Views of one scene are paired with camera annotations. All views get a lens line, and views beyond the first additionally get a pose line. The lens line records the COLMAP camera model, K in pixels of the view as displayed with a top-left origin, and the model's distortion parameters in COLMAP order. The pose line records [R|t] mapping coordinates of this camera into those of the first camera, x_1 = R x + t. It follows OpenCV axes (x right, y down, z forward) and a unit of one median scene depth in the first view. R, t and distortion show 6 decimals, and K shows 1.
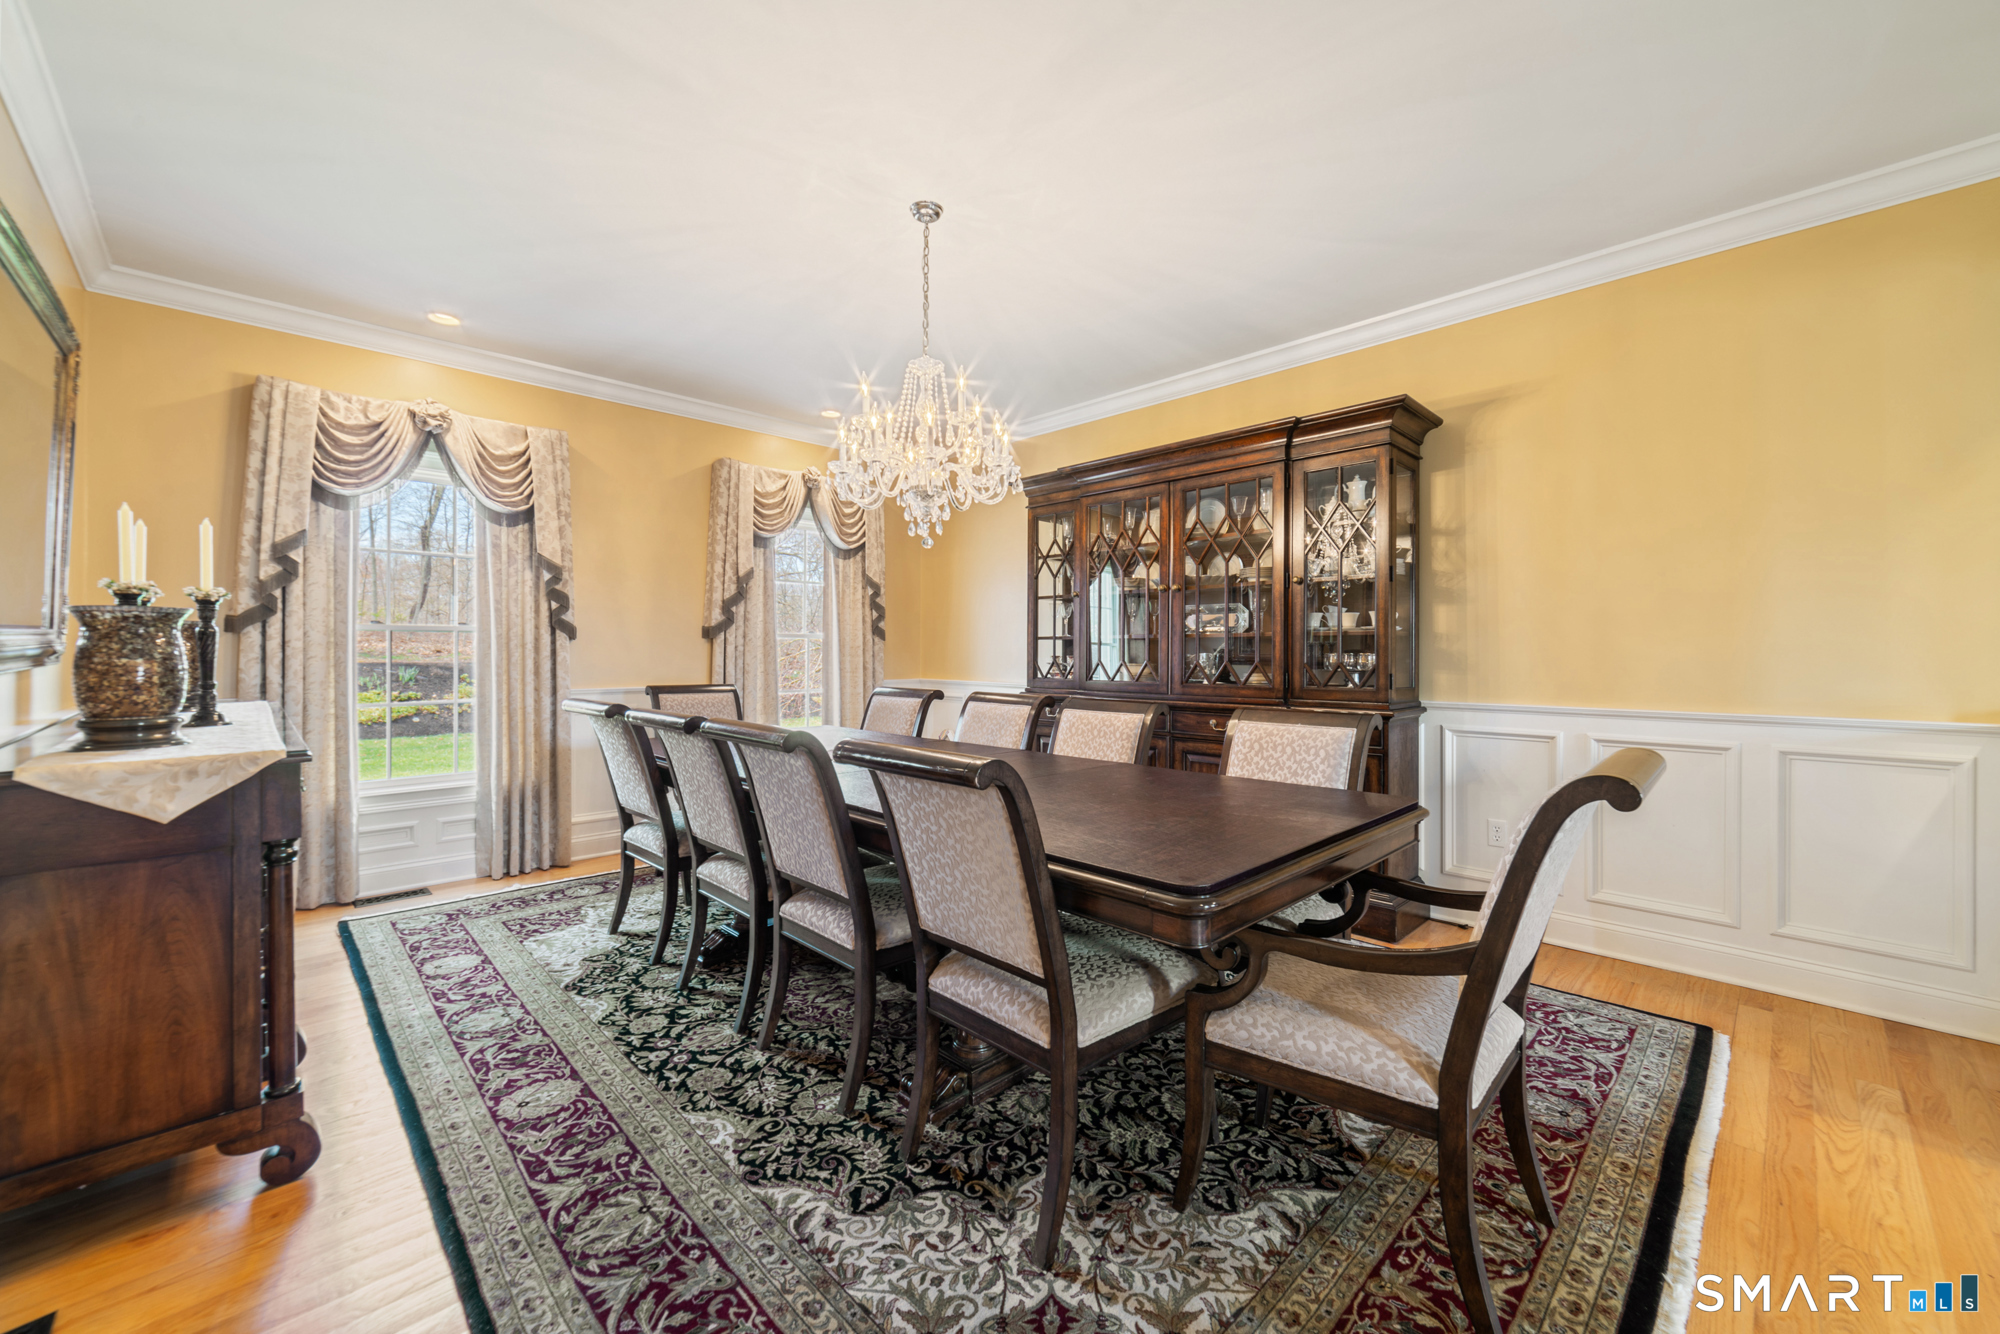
lens RADIAL K [[772.0, 0, 997.9], [0, 772.0, 649.3], [0, 0, 1]] dist [0.002794, 0.000400]
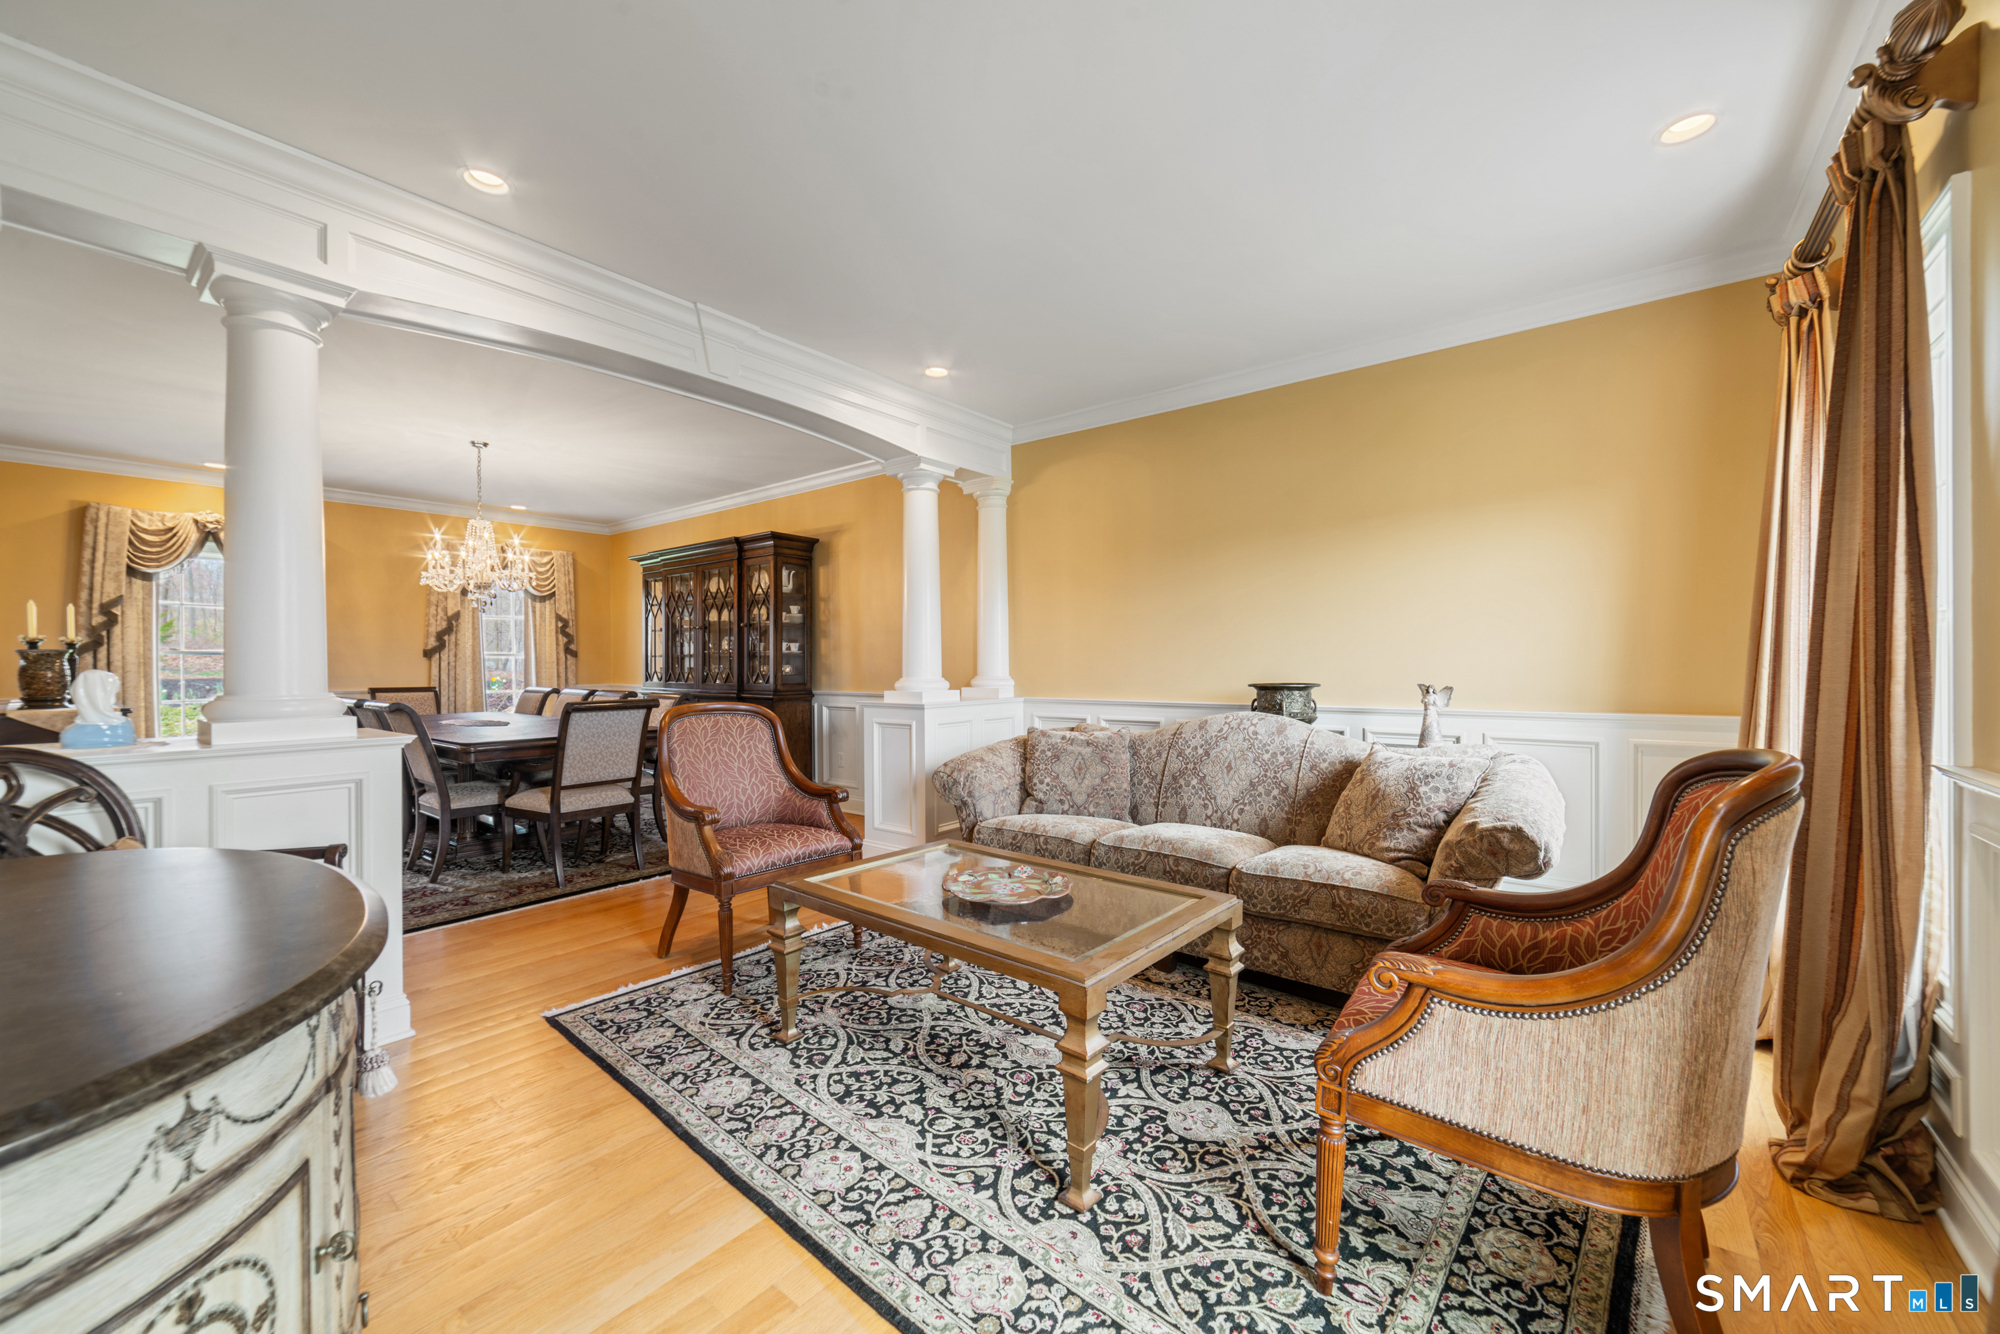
lens RADIAL K [[759.9, 0, 1000.0], [0, 759.9, 667.0], [0, 0, 1]] dist [0.000274, 0.000275]
pose [[0.991243, -0.007420, 0.131840, 0.753226], [0.006366, 0.999944, 0.008411, -0.001160], [-0.131895, -0.007498, 0.991235, -0.864512]]
